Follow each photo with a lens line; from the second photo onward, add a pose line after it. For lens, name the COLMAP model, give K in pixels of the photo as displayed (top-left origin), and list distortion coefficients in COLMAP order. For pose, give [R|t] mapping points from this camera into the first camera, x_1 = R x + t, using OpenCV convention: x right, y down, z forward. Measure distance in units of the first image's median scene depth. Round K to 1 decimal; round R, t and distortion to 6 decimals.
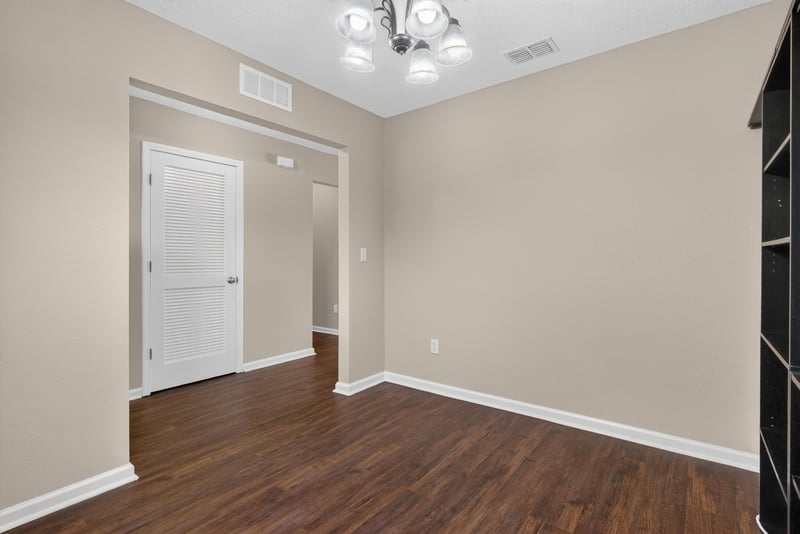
lens RADIAL K [[384.8, 0, 400.0], [0, 384.8, 267.0], [0, 0, 1]] dist [0.000587, 0.000346]
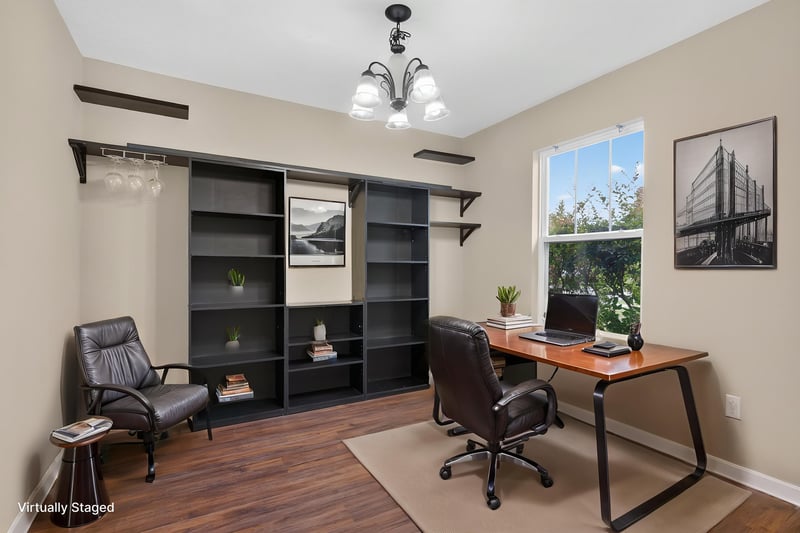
lens RADIAL K [[384.8, 0, 400.0], [0, 384.8, 266.5], [0, 0, 1]] dist [0.000587, 0.000346]
pose [[-0.924500, -0.001853, 0.381177, -0.429632], [0.001893, 0.999954, 0.009453, -0.020296], [-0.381177, 0.009461, -0.924454, 1.859606]]
